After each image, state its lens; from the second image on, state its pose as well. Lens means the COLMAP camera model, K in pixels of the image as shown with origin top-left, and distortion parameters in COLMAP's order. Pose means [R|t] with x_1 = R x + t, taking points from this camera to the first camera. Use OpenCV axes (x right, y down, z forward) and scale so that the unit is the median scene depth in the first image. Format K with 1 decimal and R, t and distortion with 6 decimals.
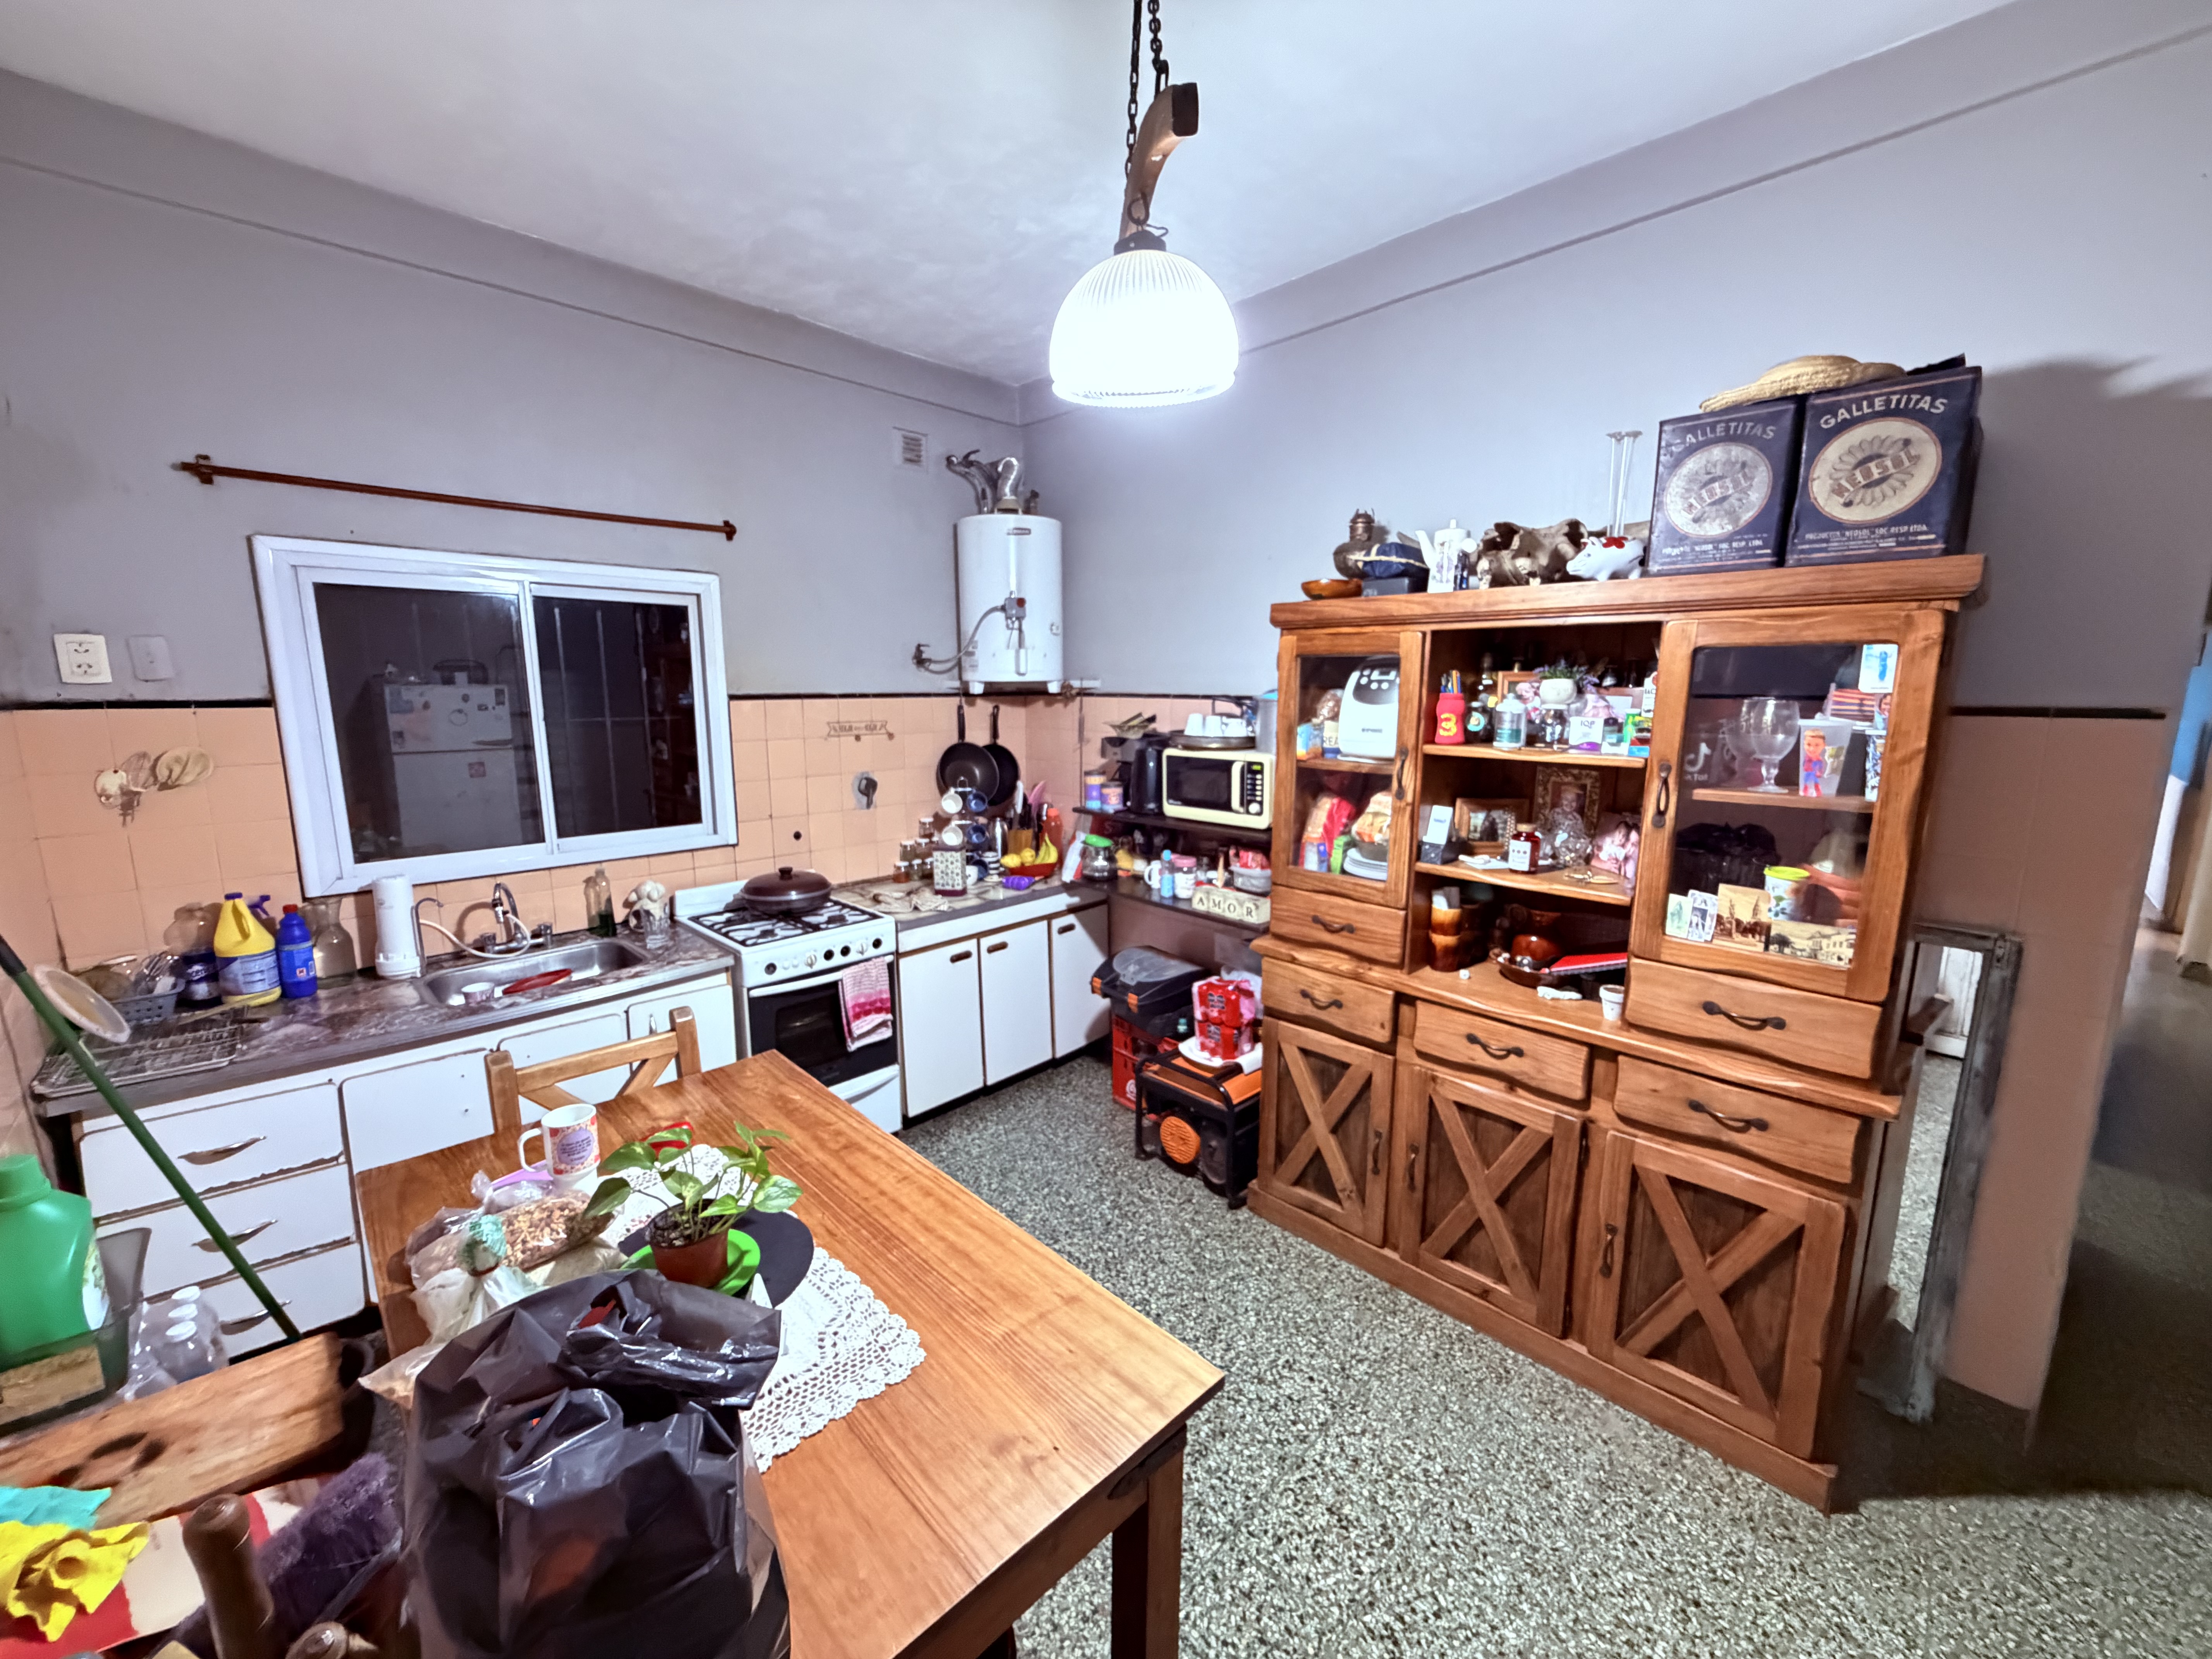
lens RADIAL K [[876.9, 0, 1101.8], [0, 876.9, 826.5], [0, 0, 1]] dist [-0.001382, -0.000173]
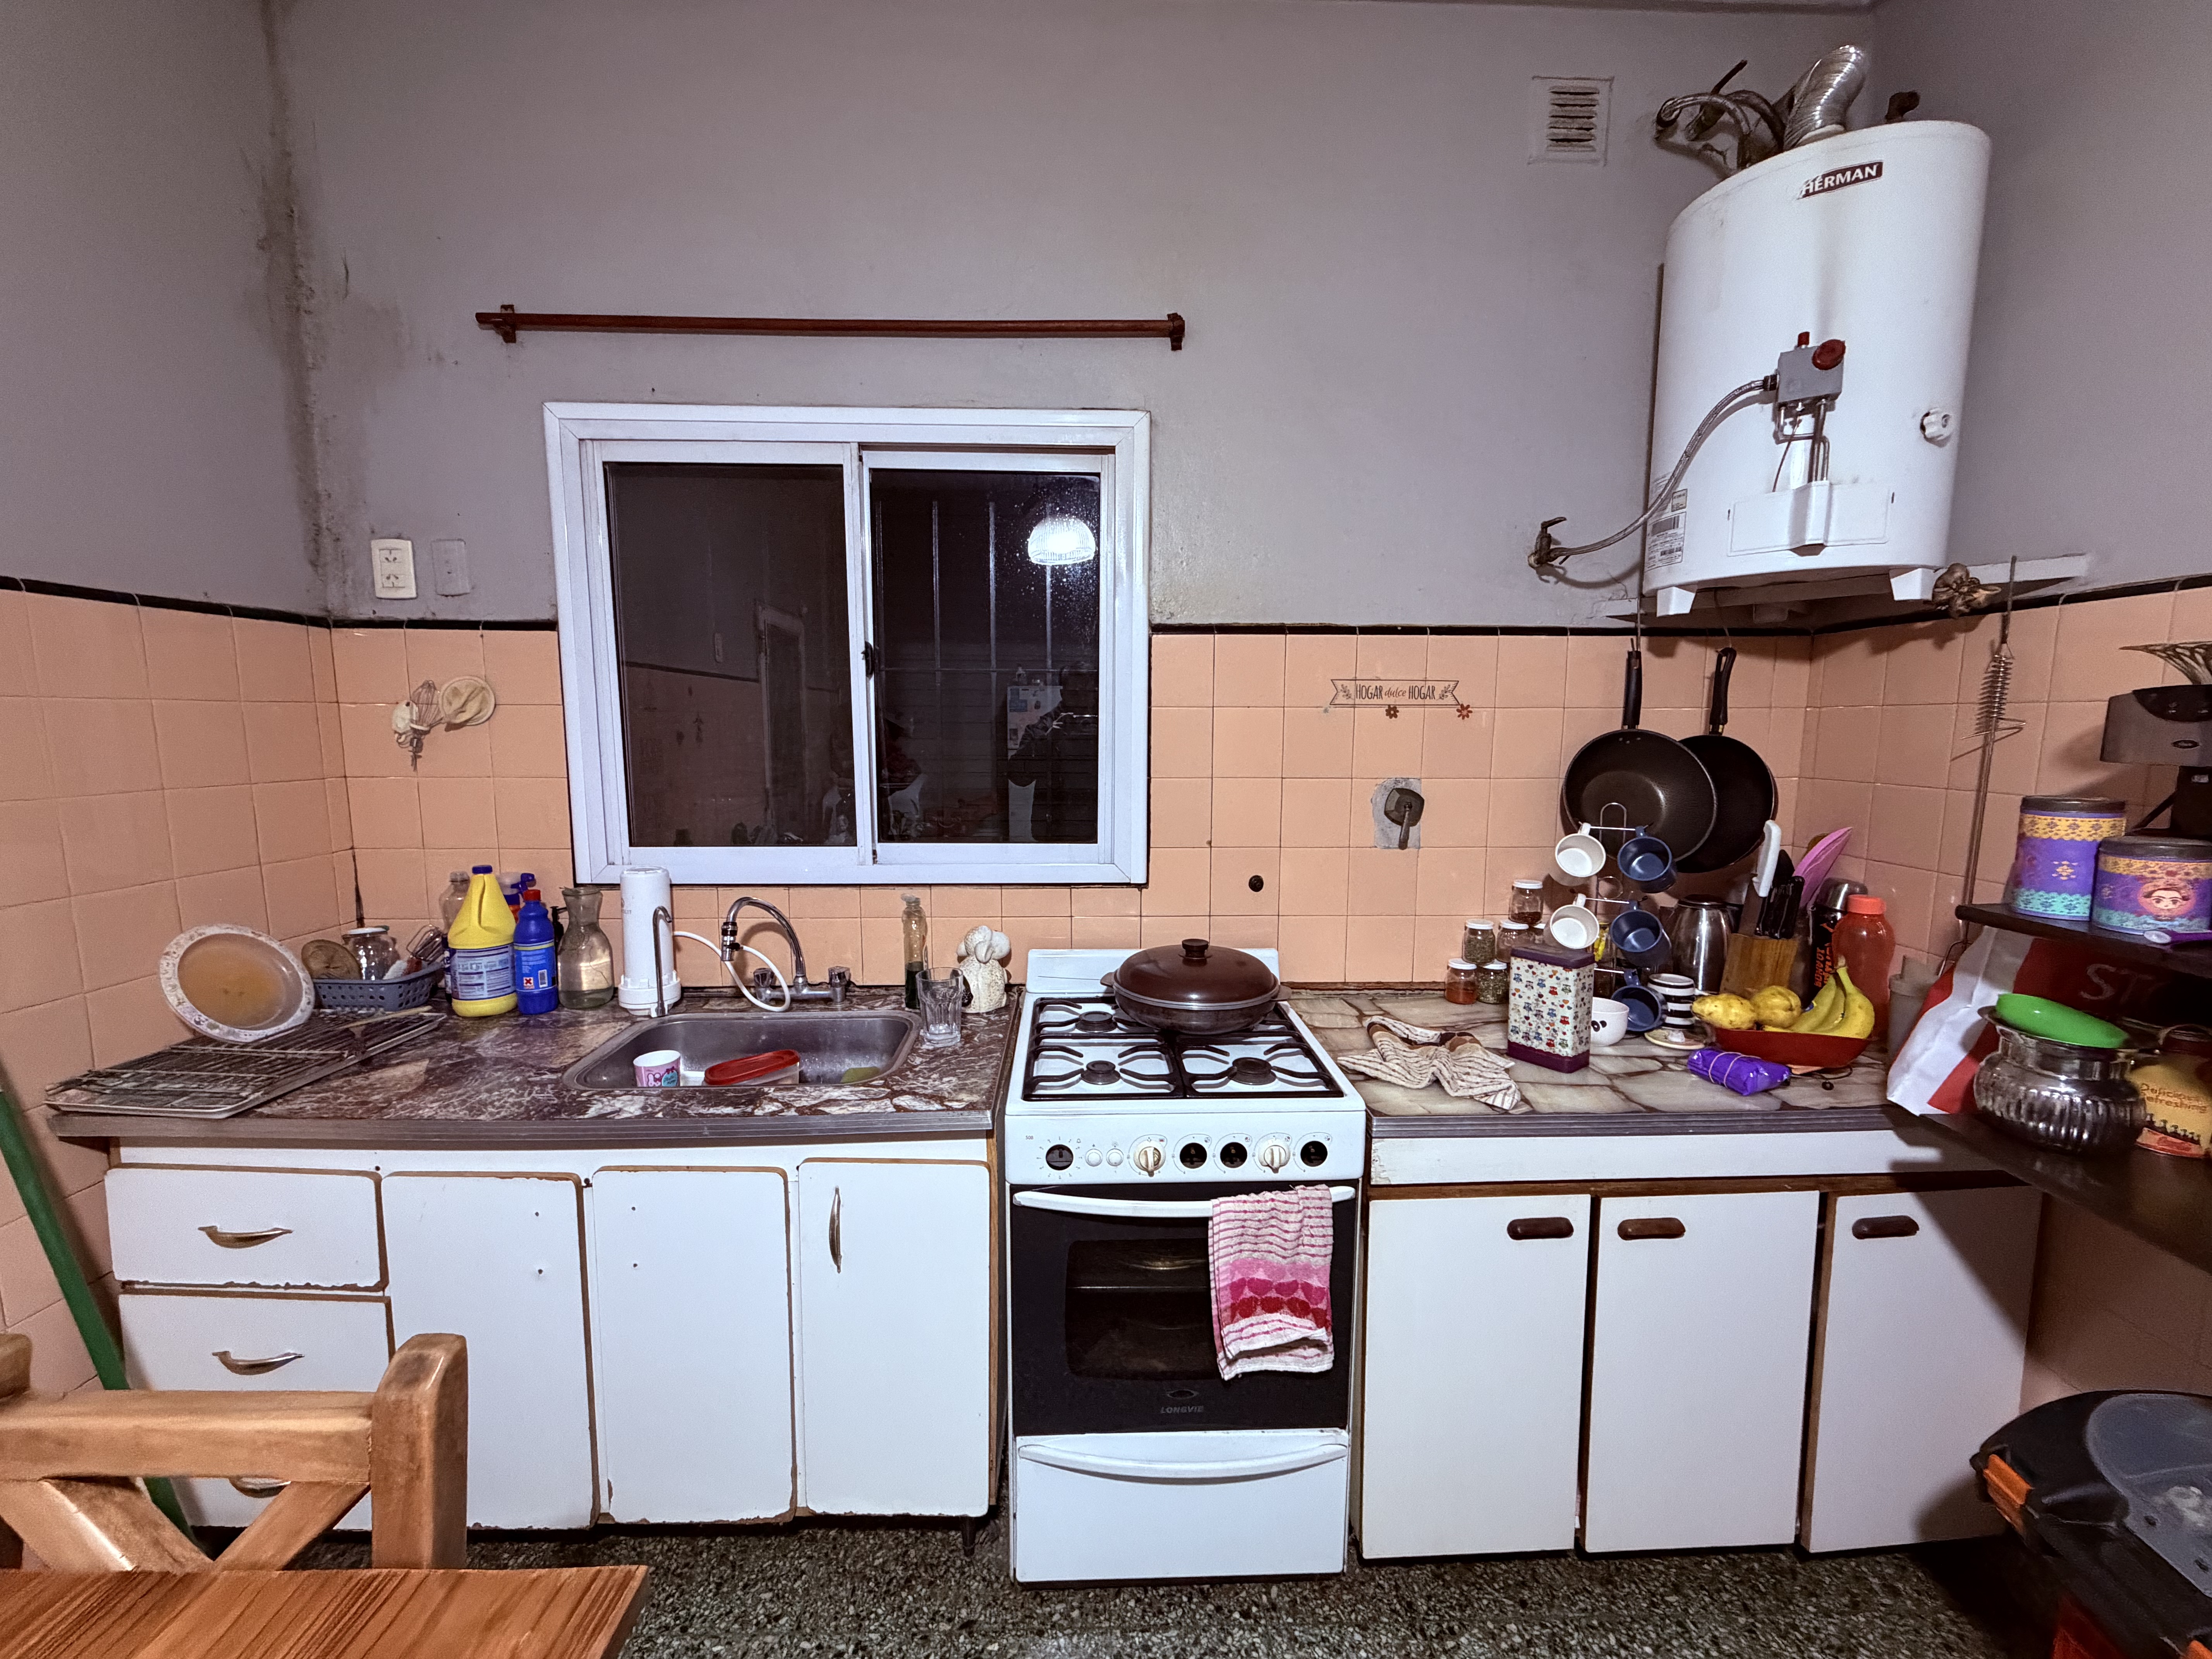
lens RADIAL K [[880.3, 0, 1102.6], [0, 880.3, 829.1], [0, 0, 1]] dist [0.001693, -0.000065]
pose [[0.724232, 0.083757, -0.684450, -0.047207], [-0.114351, 0.993440, 0.000571, -0.014653], [0.680008, 0.077854, 0.729059, 0.600779]]
